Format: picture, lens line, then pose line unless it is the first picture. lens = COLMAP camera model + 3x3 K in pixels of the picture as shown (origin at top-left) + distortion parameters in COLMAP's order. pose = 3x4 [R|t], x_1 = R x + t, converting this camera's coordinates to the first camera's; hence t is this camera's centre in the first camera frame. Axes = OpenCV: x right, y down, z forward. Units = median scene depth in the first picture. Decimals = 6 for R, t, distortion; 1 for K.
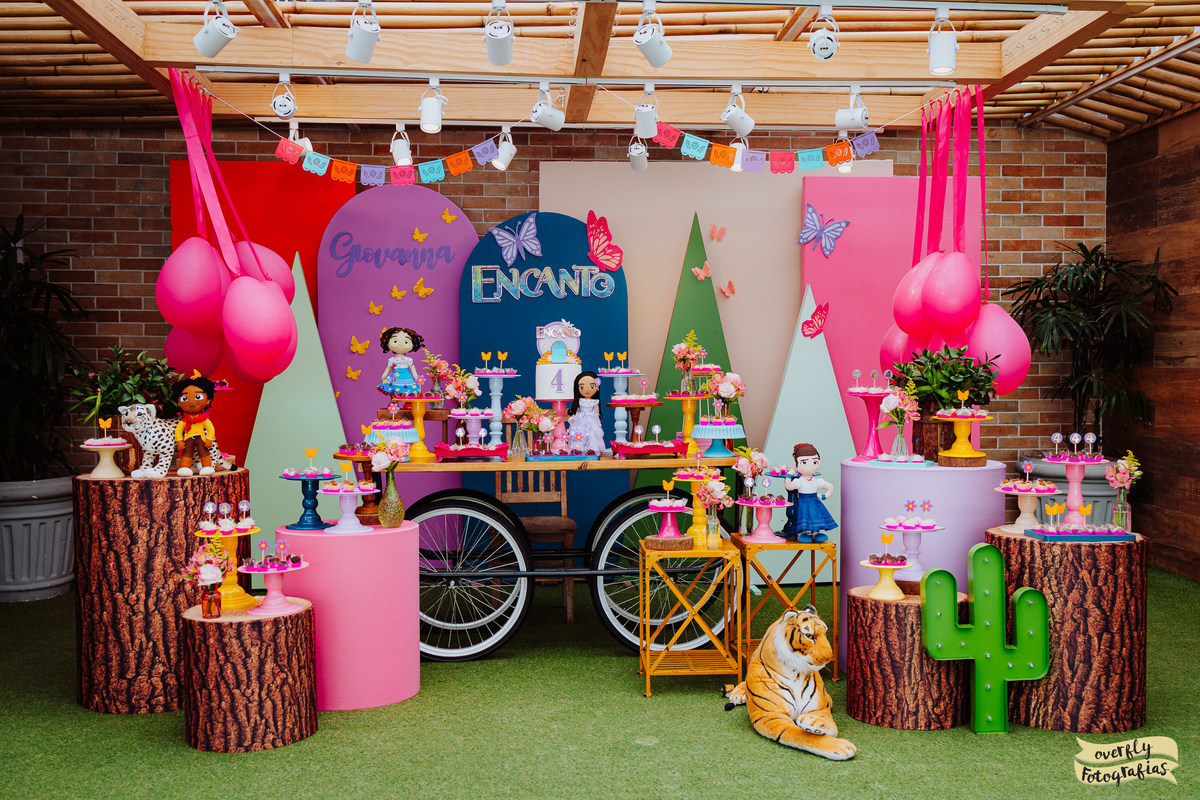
lens RADIAL K [[1200.6, 0, 608.1], [0, 1200.6, 401.0], [0, 0, 1]] dist [0.012268, 0.002705]
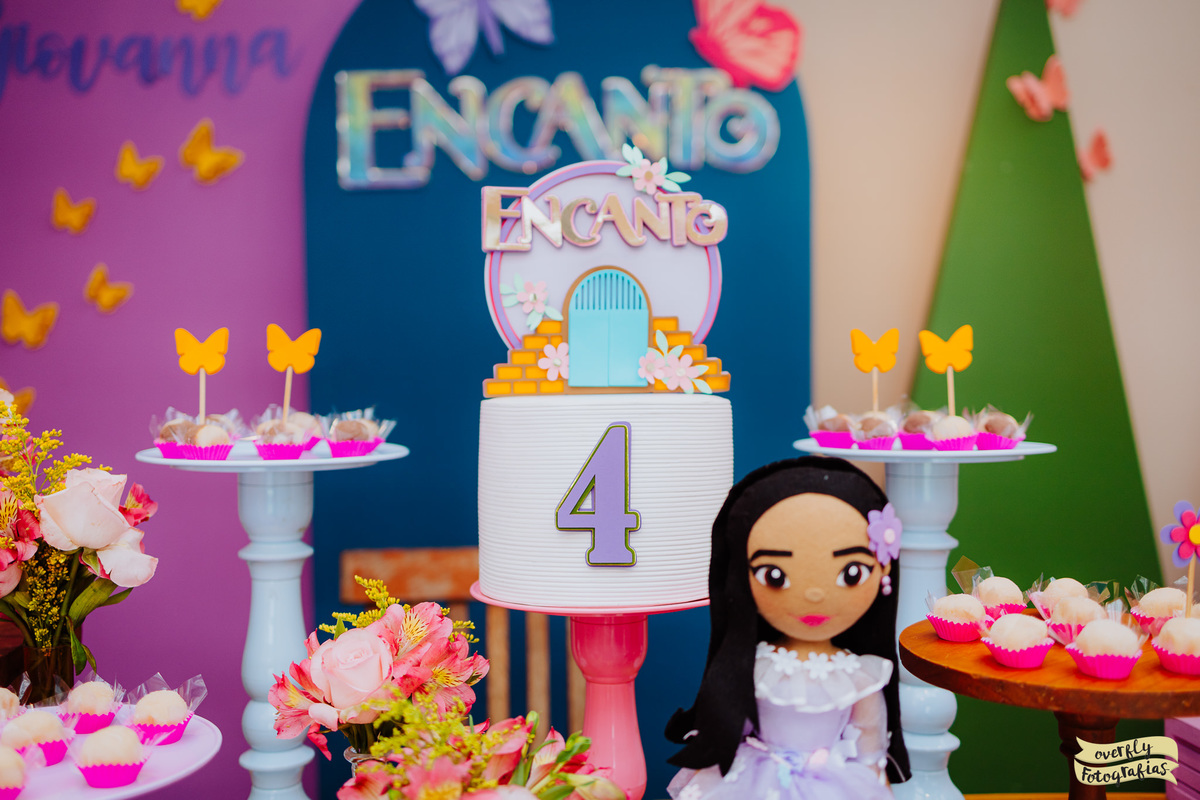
lens RADIAL K [[1224.8, 0, 600.0], [0, 1224.8, 400.0], [0, 0, 1]] dist [0.010049, -0.004834]
pose [[0.999082, 0.000361, -0.042836, -0.035709], [-0.000142, 0.999987, 0.005113, -0.032325], [0.042837, -0.005103, 0.999069, 0.852957]]
